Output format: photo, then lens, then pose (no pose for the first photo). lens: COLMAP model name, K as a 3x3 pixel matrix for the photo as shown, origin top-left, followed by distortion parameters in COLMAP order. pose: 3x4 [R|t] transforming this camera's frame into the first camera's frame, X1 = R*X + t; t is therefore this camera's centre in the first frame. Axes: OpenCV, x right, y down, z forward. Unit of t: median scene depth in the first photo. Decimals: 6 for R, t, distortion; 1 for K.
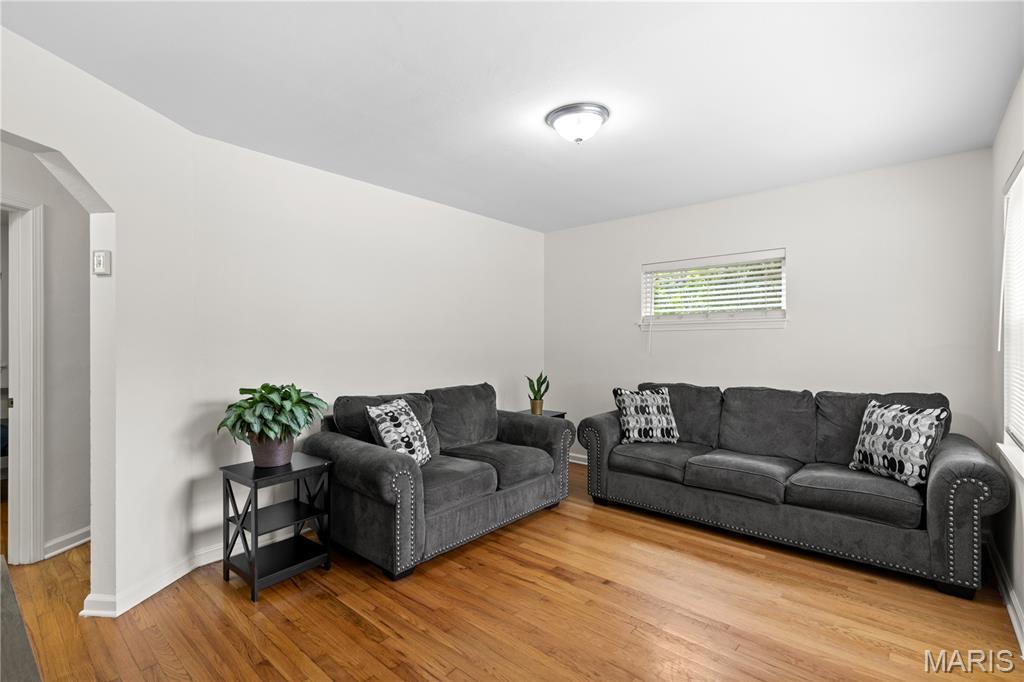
lens RADIAL K [[465.0, 0, 512.0], [0, 465.0, 341.0], [0, 0, 1]] dist [-0.000748, -0.000235]
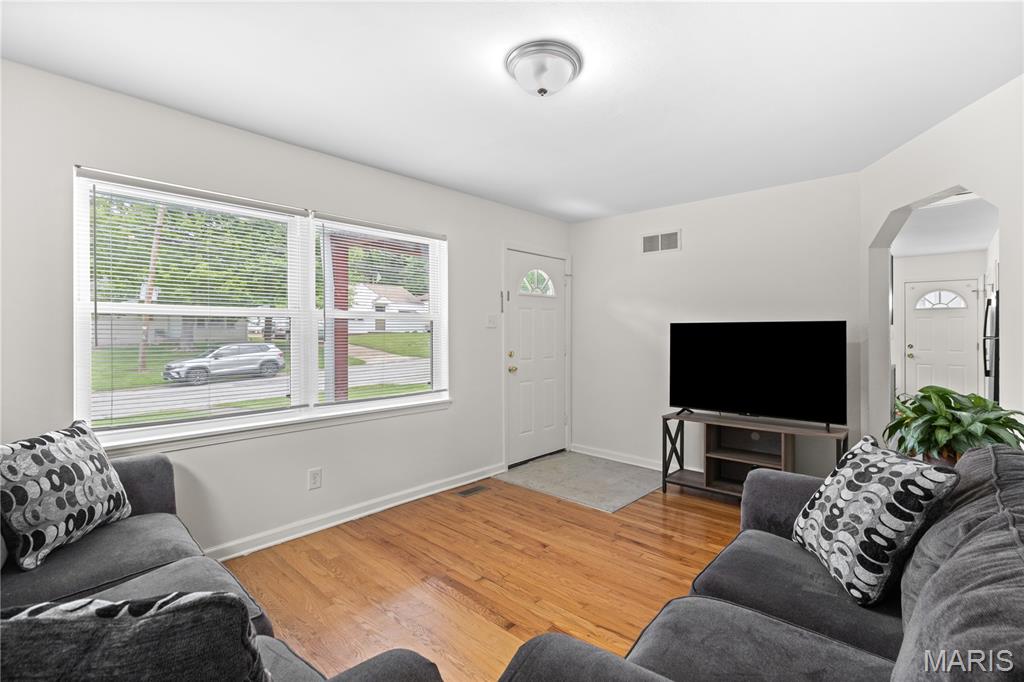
lens RADIAL K [[471.6, 0, 516.6], [0, 471.6, 333.7], [0, 0, 1]] dist [0.001117, -0.000161]
pose [[-0.999841, 0.003783, 0.017426, 0.159739], [0.003746, 0.999991, -0.002118, 0.001234], [-0.017434, -0.002053, -0.999846, 1.675629]]
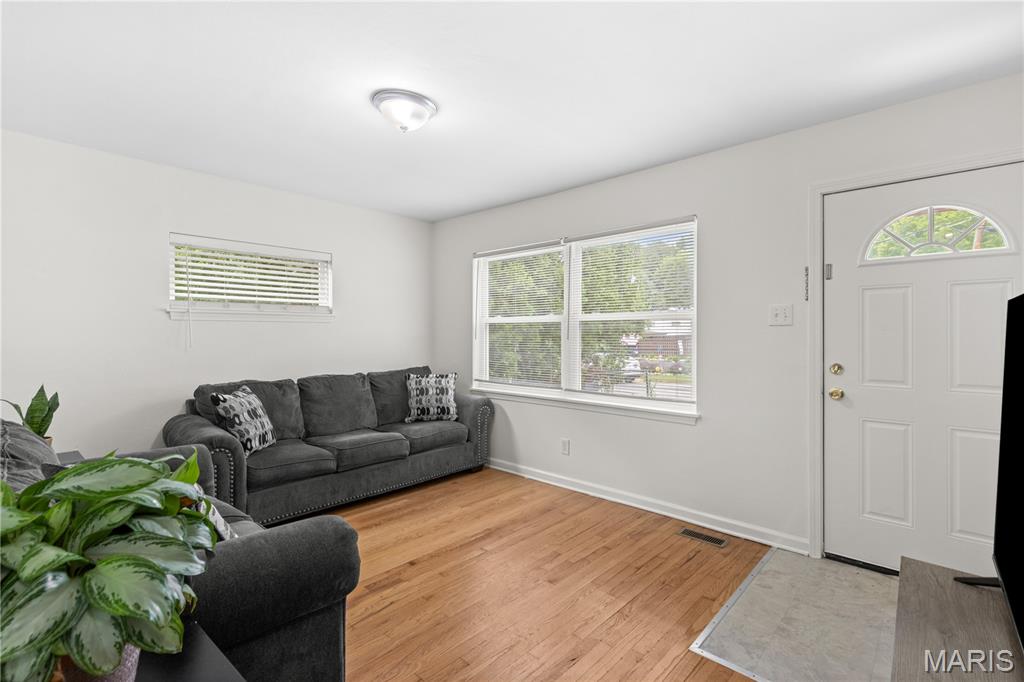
lens RADIAL K [[471.6, 0, 516.6], [0, 471.6, 333.7], [0, 0, 1]] dist [0.001117, -0.000161]
pose [[0.029758, 0.003179, 0.999552, -0.781388], [-0.003779, 0.999988, -0.003068, 0.002638], [-0.999550, -0.003686, 0.029770, 0.670093]]
